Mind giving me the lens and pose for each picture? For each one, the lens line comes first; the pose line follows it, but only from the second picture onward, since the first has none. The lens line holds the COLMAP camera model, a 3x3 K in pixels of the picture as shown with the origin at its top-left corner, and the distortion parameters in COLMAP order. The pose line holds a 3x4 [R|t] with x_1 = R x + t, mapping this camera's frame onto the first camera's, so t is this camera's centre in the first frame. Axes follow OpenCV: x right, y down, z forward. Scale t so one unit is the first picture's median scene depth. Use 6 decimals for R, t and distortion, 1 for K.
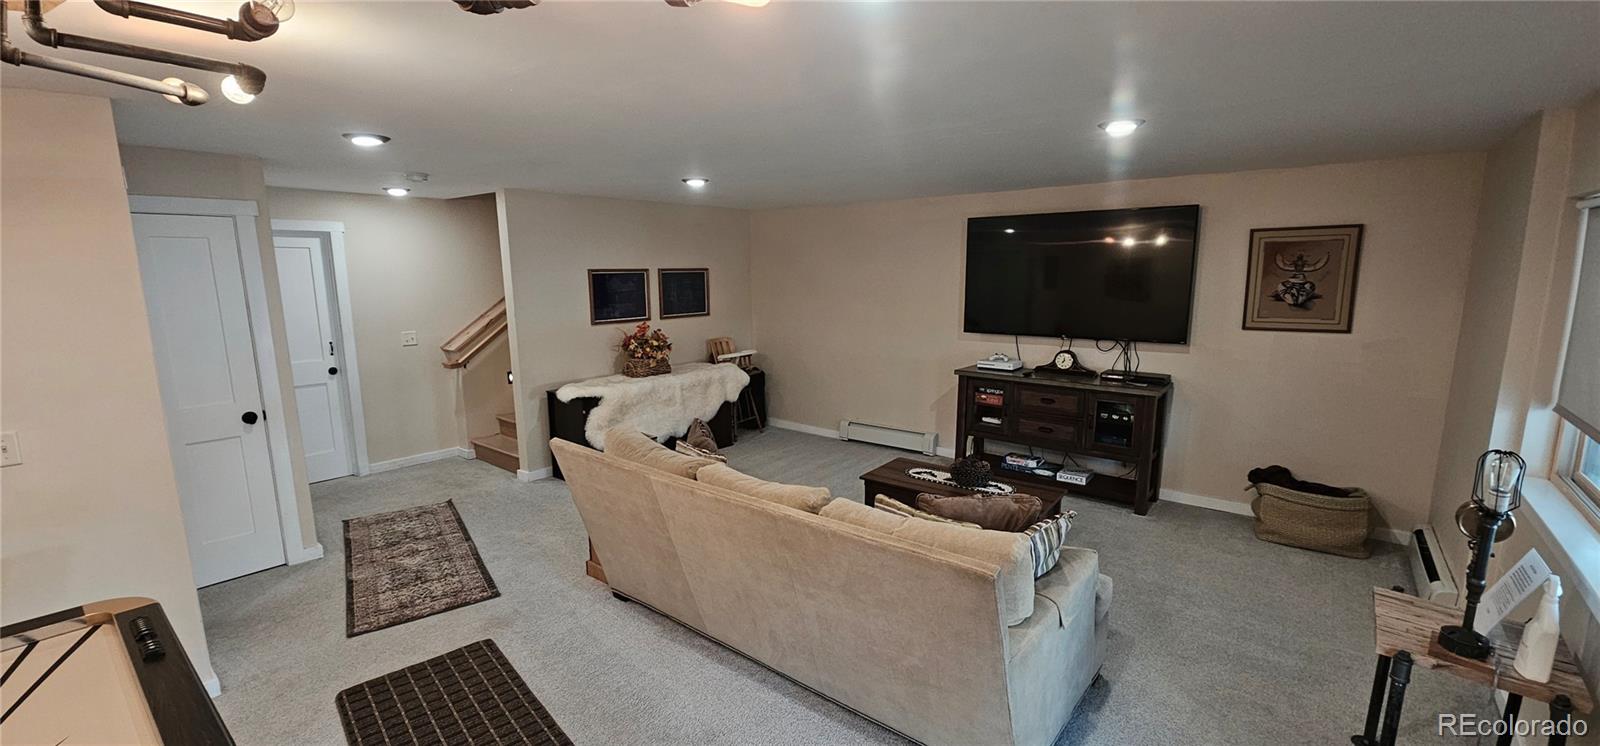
lens RADIAL K [[646.6, 0, 802.3], [0, 646.6, 376.5], [0, 0, 1]] dist [0.000383, -0.000120]
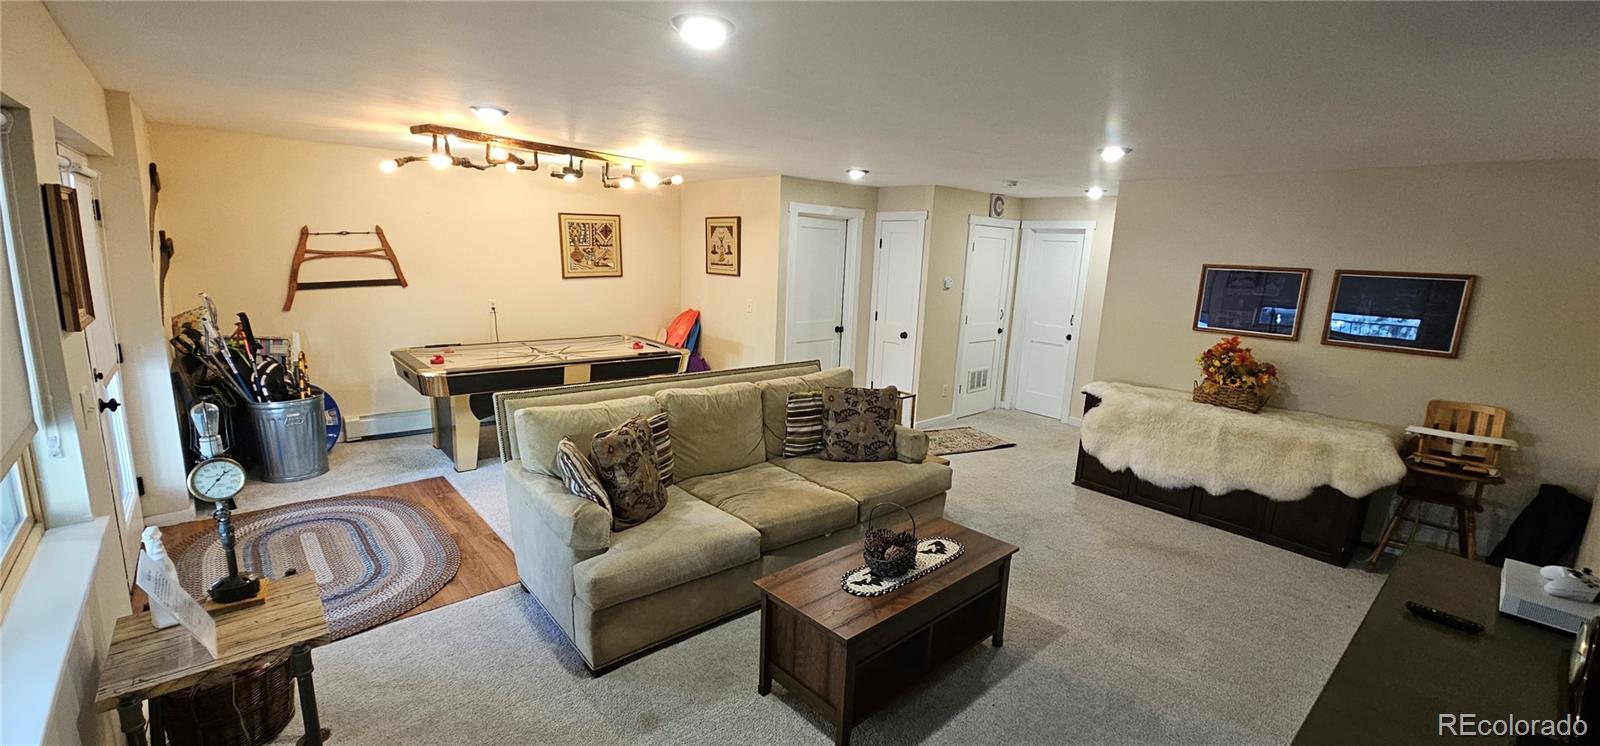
lens RADIAL K [[646.6, 0, 802.3], [0, 646.6, 376.5], [0, 0, 1]] dist [0.000383, -0.000120]
pose [[-0.160090, 0.193172, -0.968016, 0.592357], [-0.201179, 0.953696, 0.223585, -0.108418], [0.966384, 0.230539, -0.113815, 0.617141]]
